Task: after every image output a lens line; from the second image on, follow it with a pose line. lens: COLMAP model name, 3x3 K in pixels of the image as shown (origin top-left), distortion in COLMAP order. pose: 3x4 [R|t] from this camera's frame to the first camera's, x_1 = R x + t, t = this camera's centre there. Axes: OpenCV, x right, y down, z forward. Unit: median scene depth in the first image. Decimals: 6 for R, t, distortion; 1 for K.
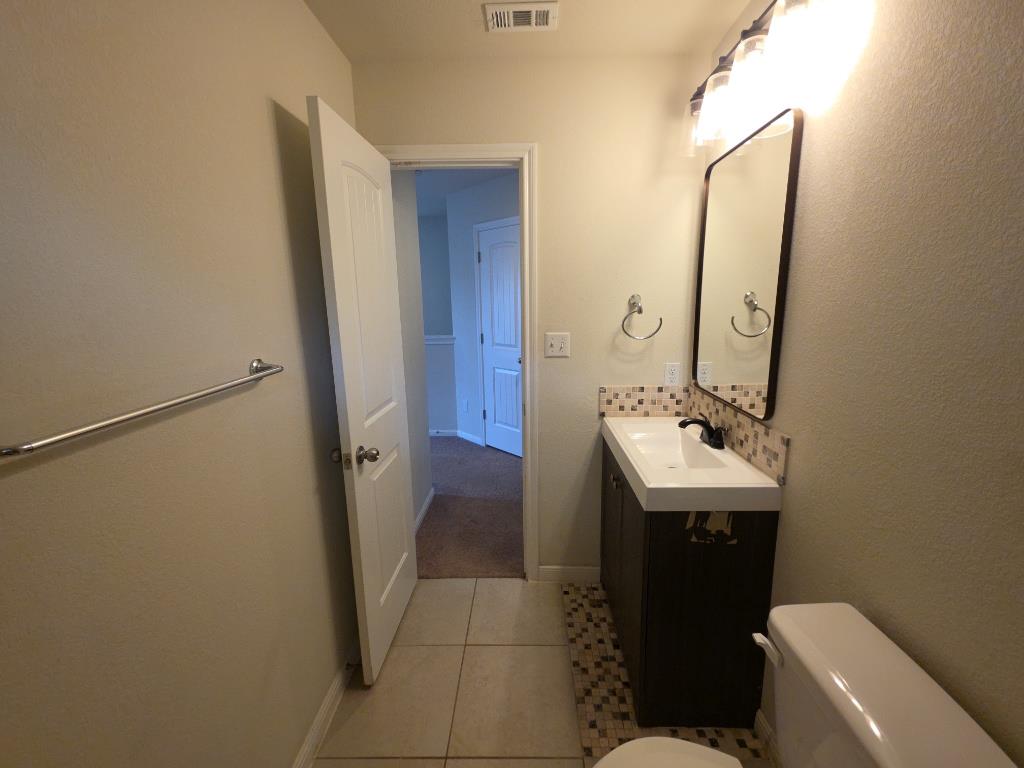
lens RADIAL K [[454.0, 0, 512.0], [0, 454.0, 384.0], [0, 0, 1]] dist [0.000135, -0.000012]
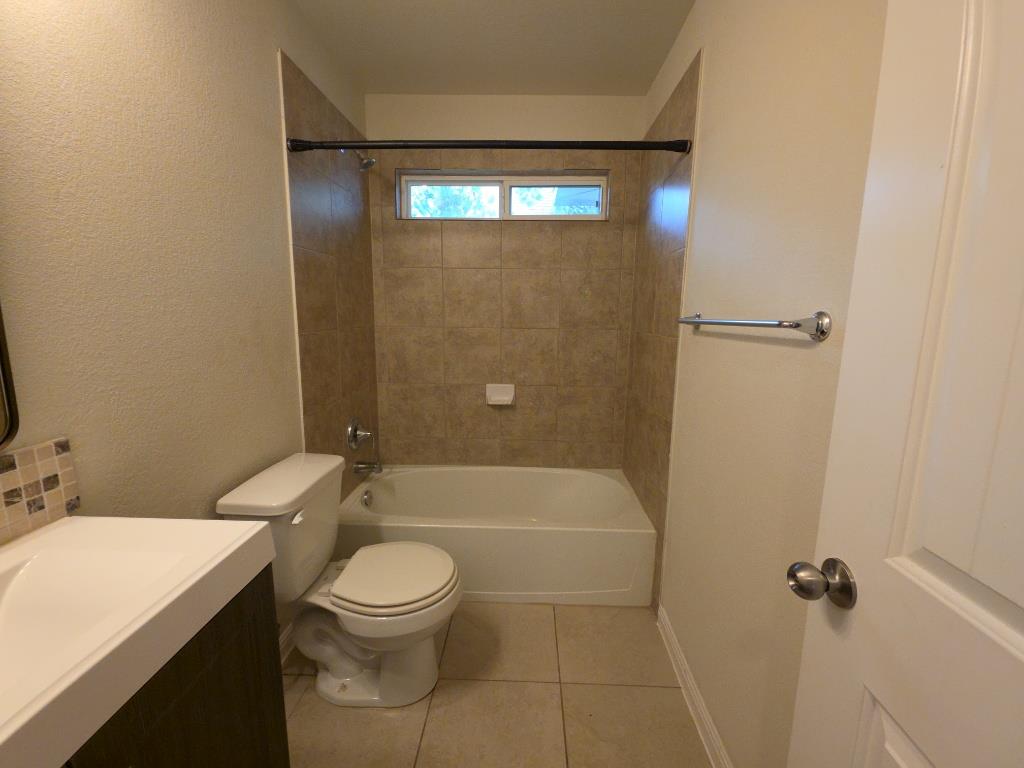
lens RADIAL K [[454.0, 0, 512.0], [0, 454.0, 384.0], [0, 0, 1]] dist [0.000135, -0.000012]
pose [[-0.999900, 0.001150, 0.014070, -0.062730], [0.006100, 0.934010, 0.357194, -0.185426], [-0.012731, 0.357244, -0.933924, 1.519707]]
